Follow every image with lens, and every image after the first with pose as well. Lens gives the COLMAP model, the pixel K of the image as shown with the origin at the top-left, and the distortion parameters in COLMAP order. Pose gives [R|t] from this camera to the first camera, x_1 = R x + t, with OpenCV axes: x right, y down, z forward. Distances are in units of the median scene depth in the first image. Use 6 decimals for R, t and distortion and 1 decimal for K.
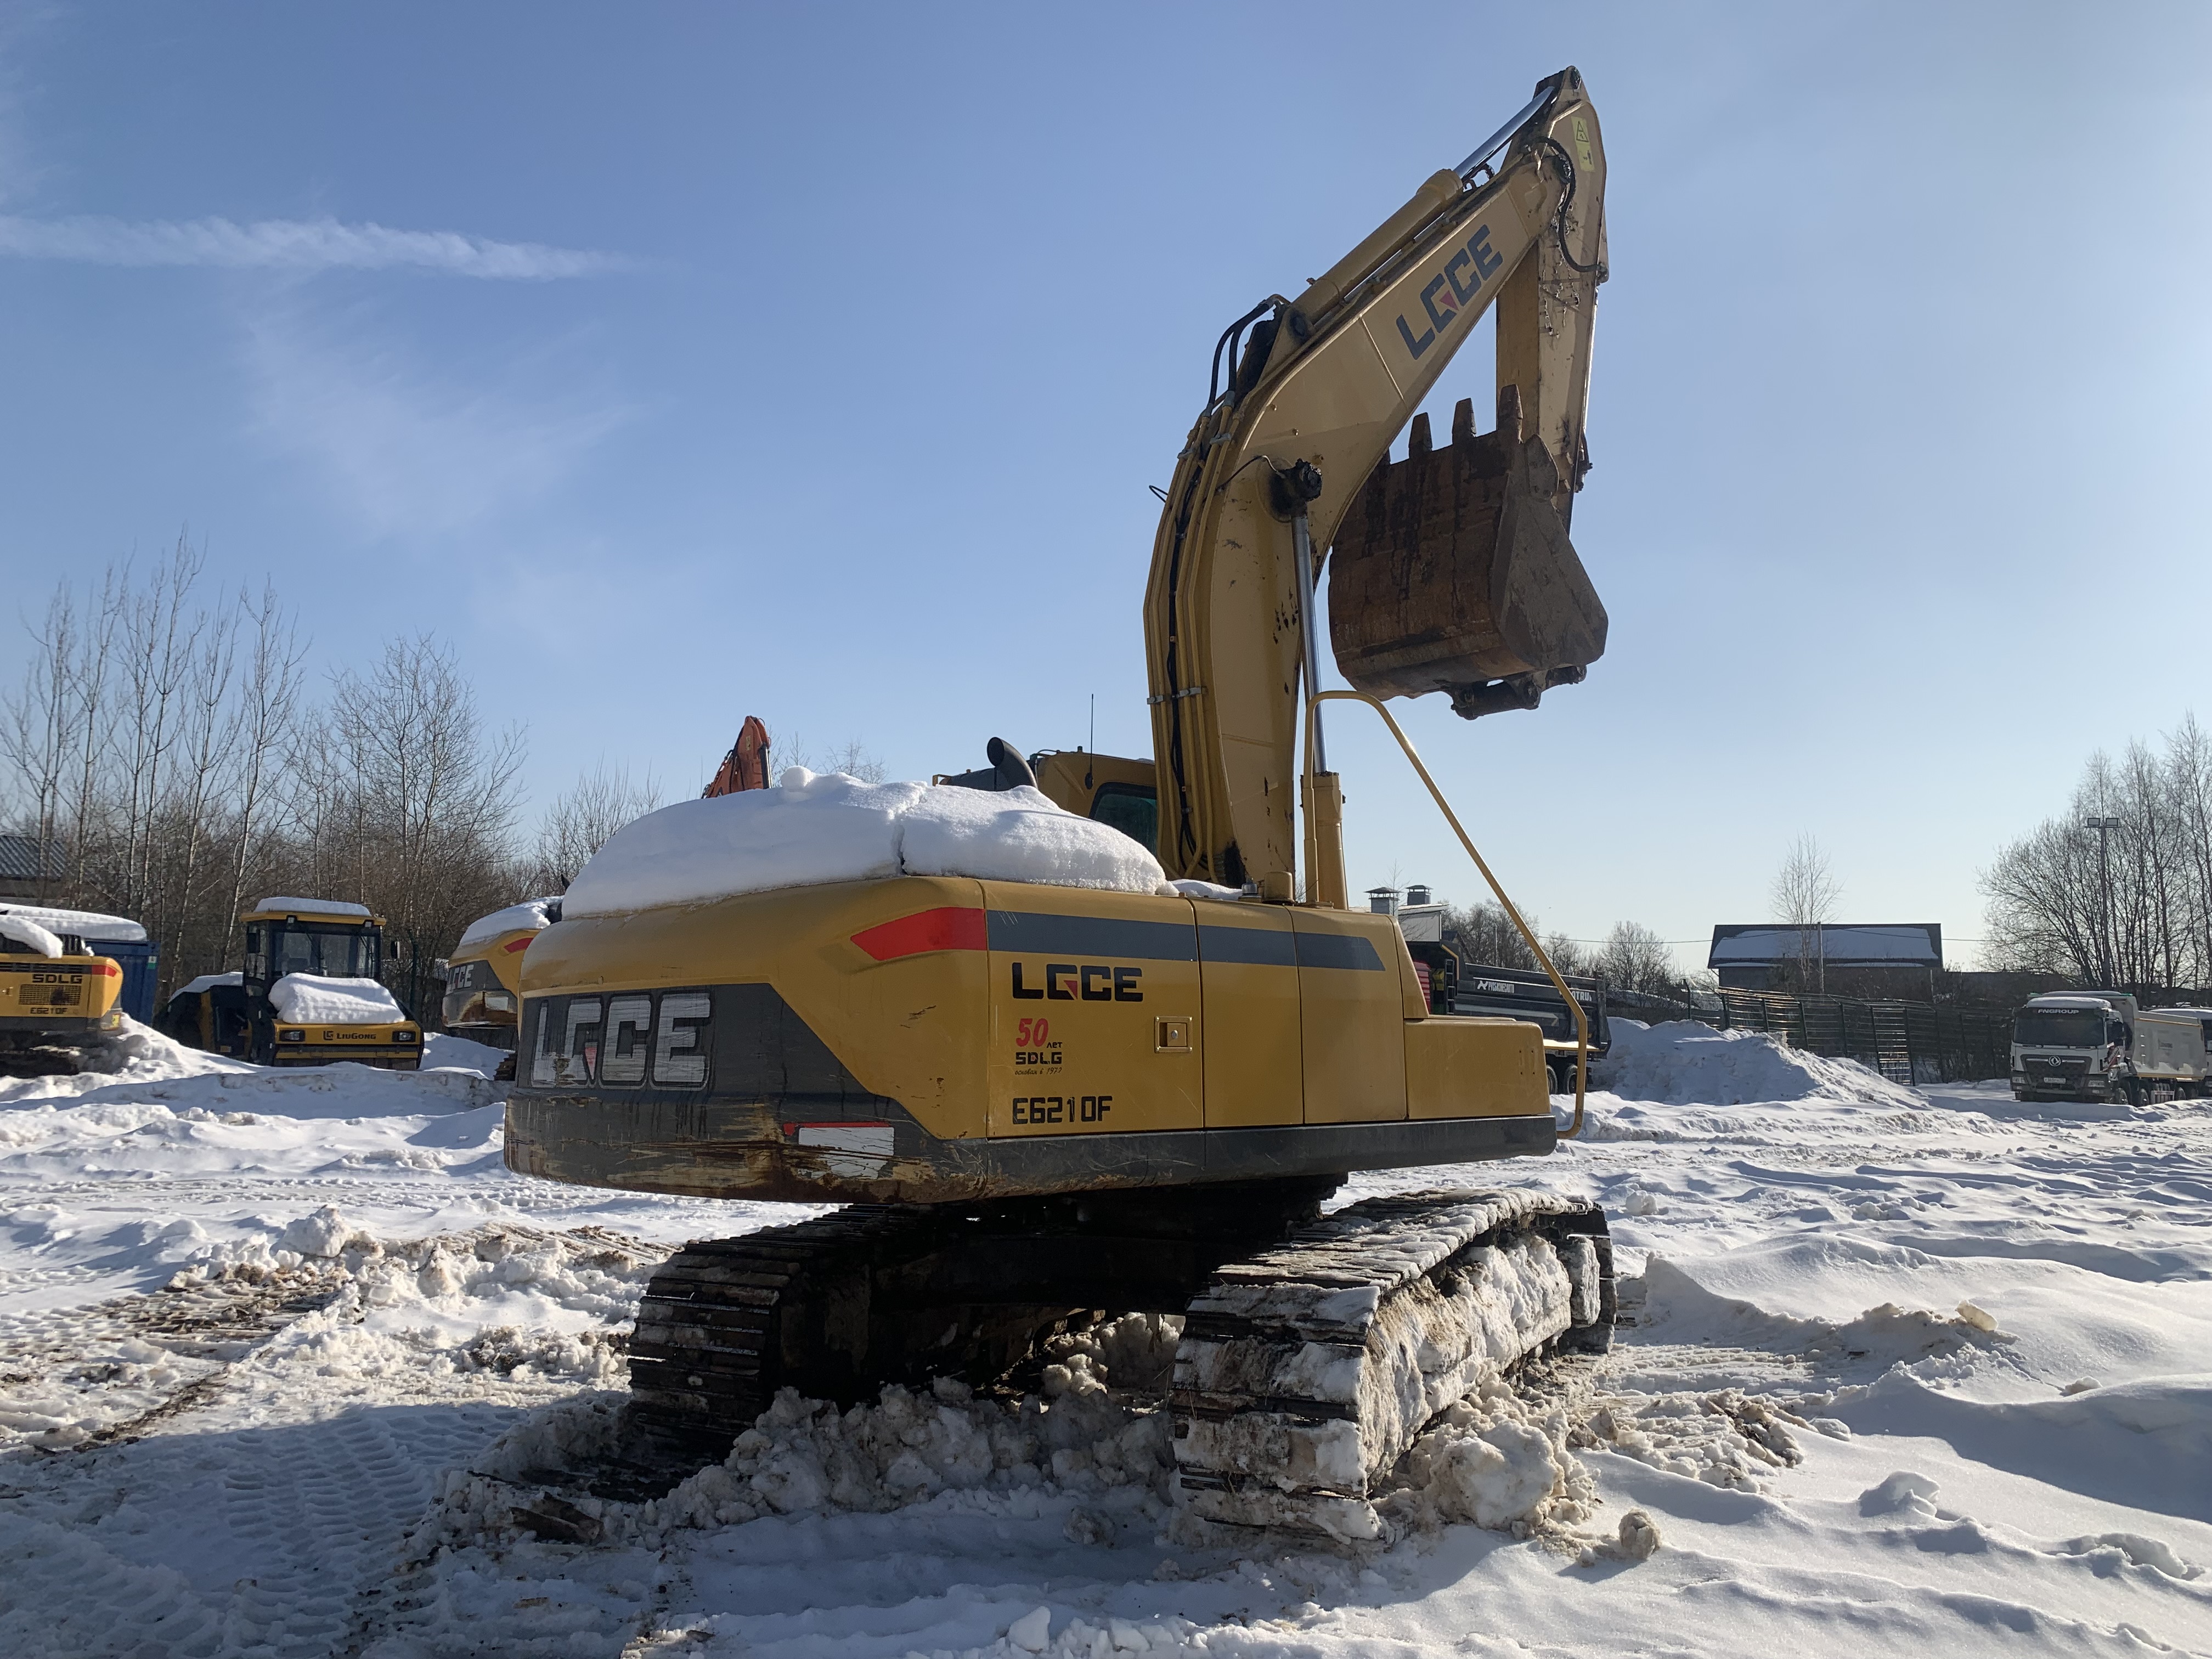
lens RADIAL K [[1730.9, 0, 1086.5], [0, 1730.9, 823.7], [0, 0, 1]] dist [0.023570, -0.014998]
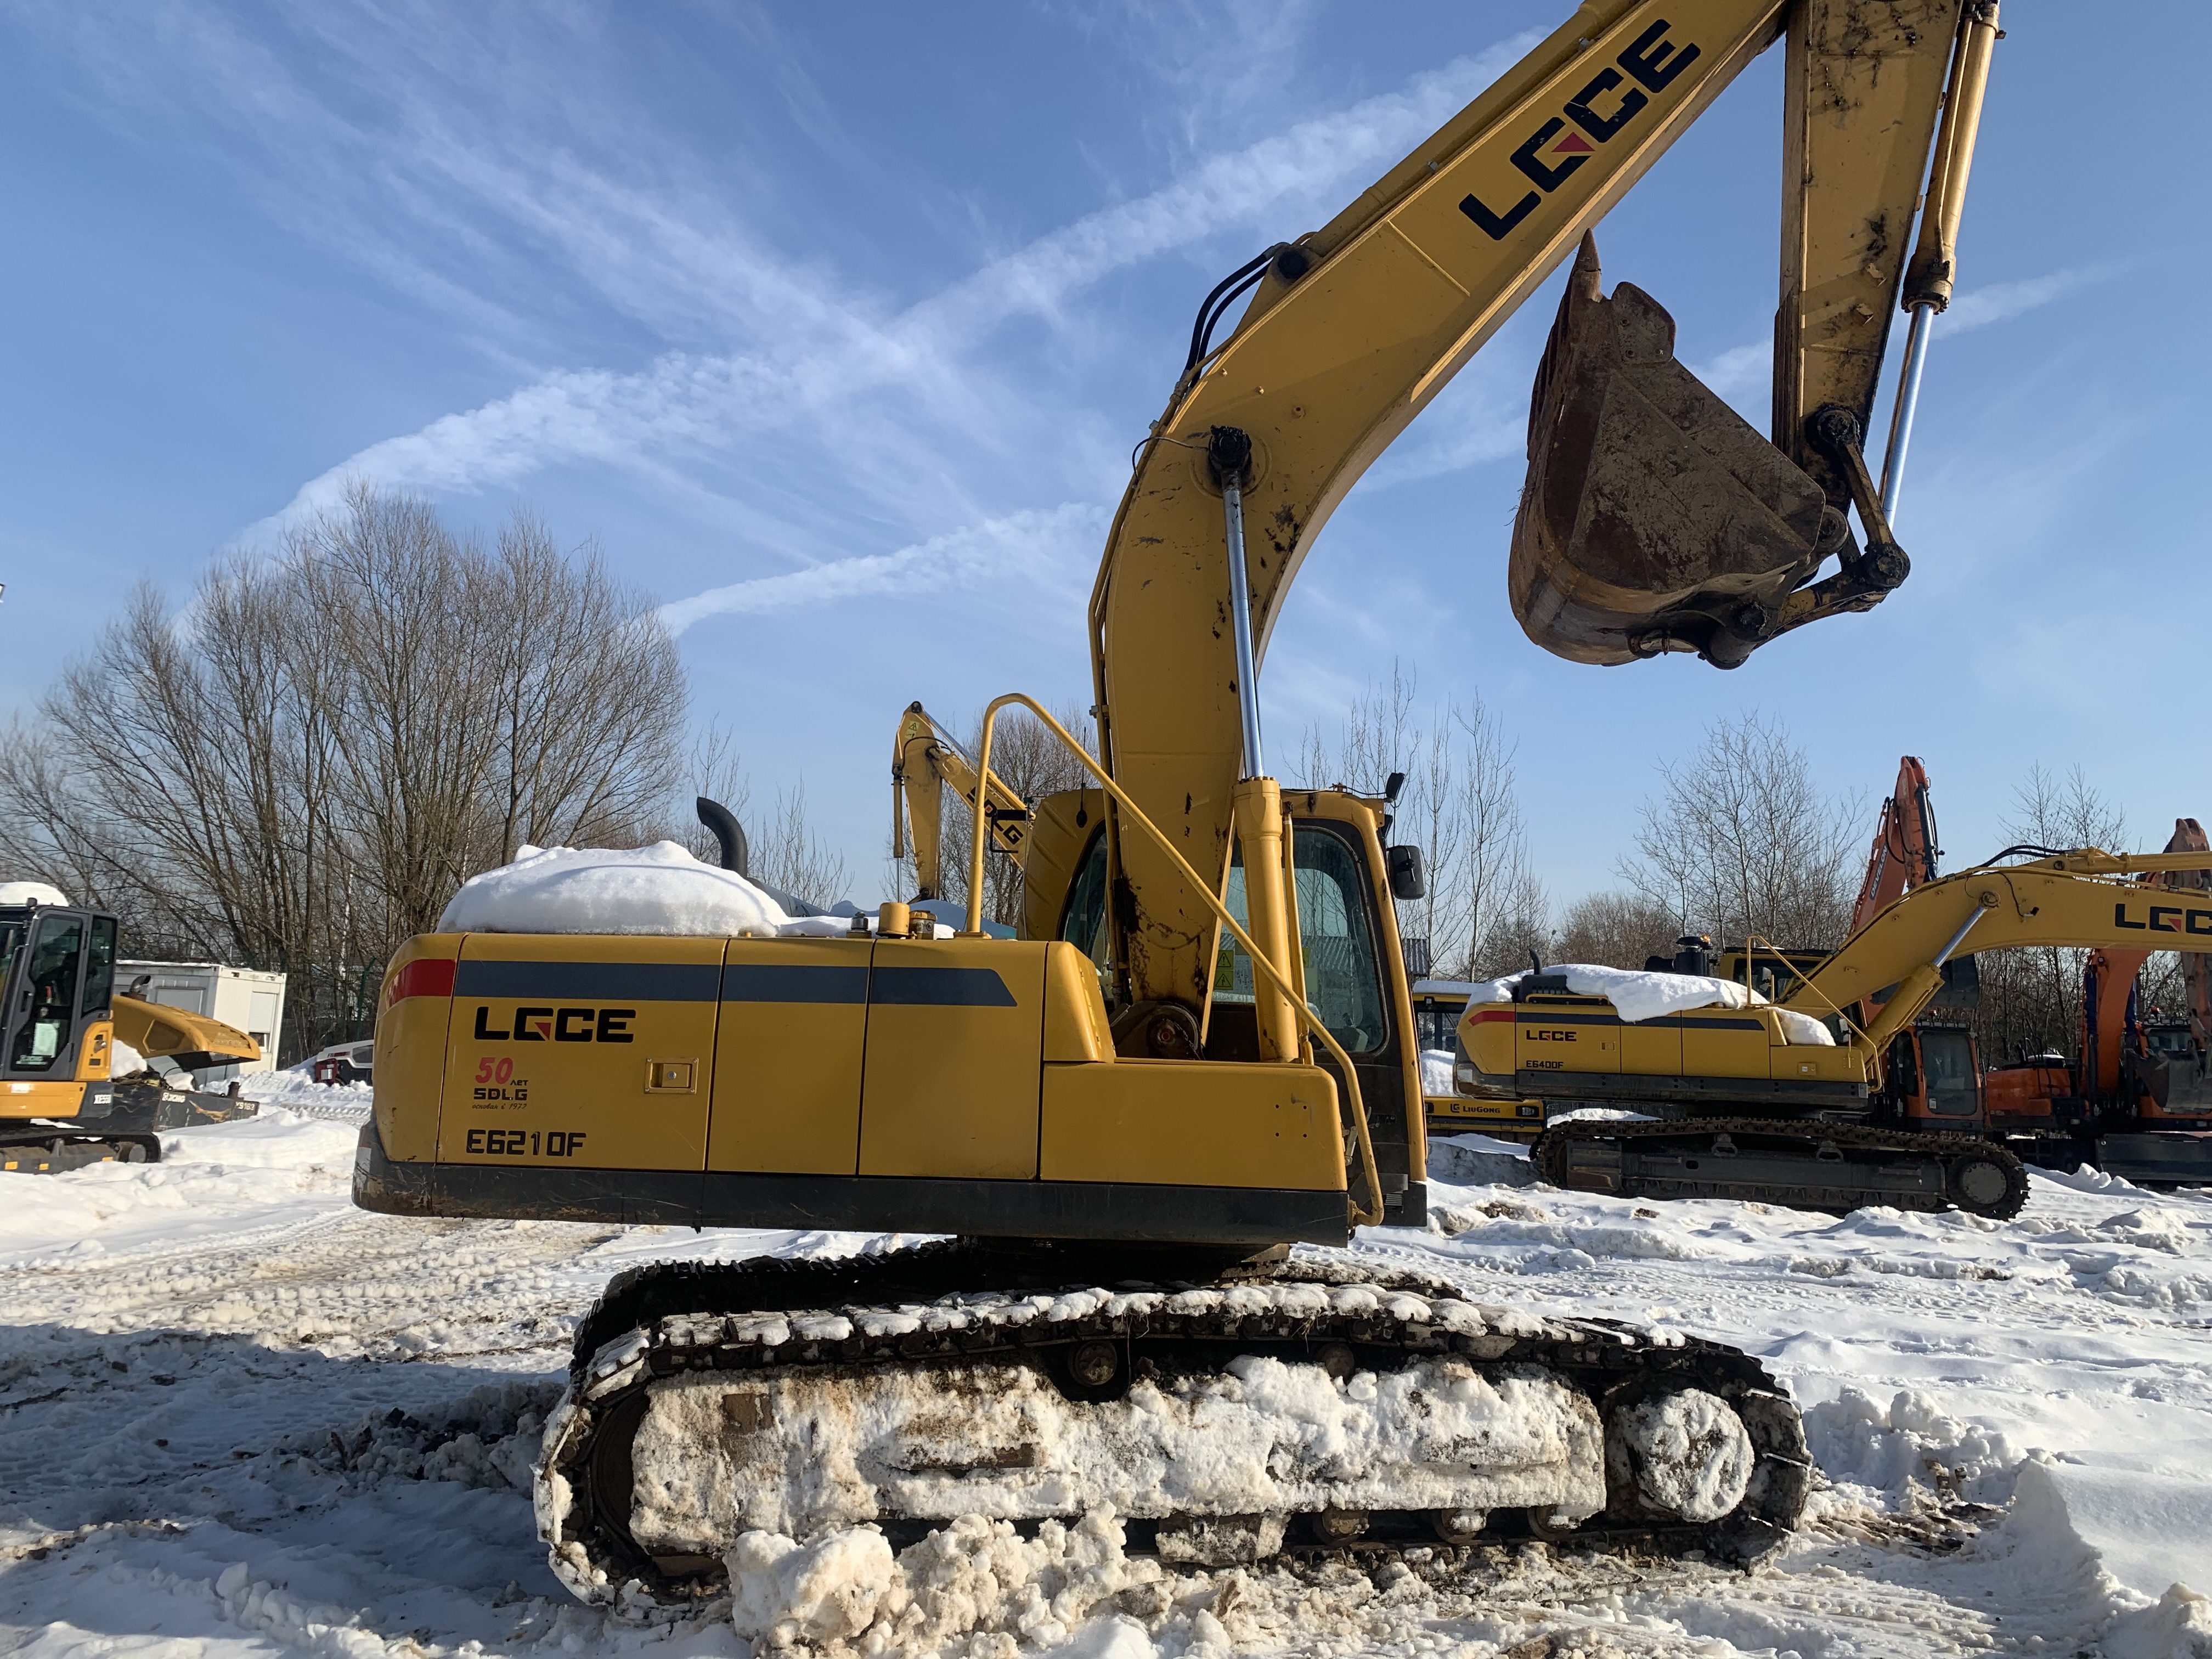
lens RADIAL K [[1730.9, 0, 1097.3], [0, 1730.9, 819.2], [0, 0, 1]] dist [0.023570, -0.014998]
pose [[0.651128, -0.110174, -0.750929, 1.005513], [0.070921, 0.993911, -0.084329, 0.077916], [0.755647, 0.001652, 0.654977, 0.537915]]
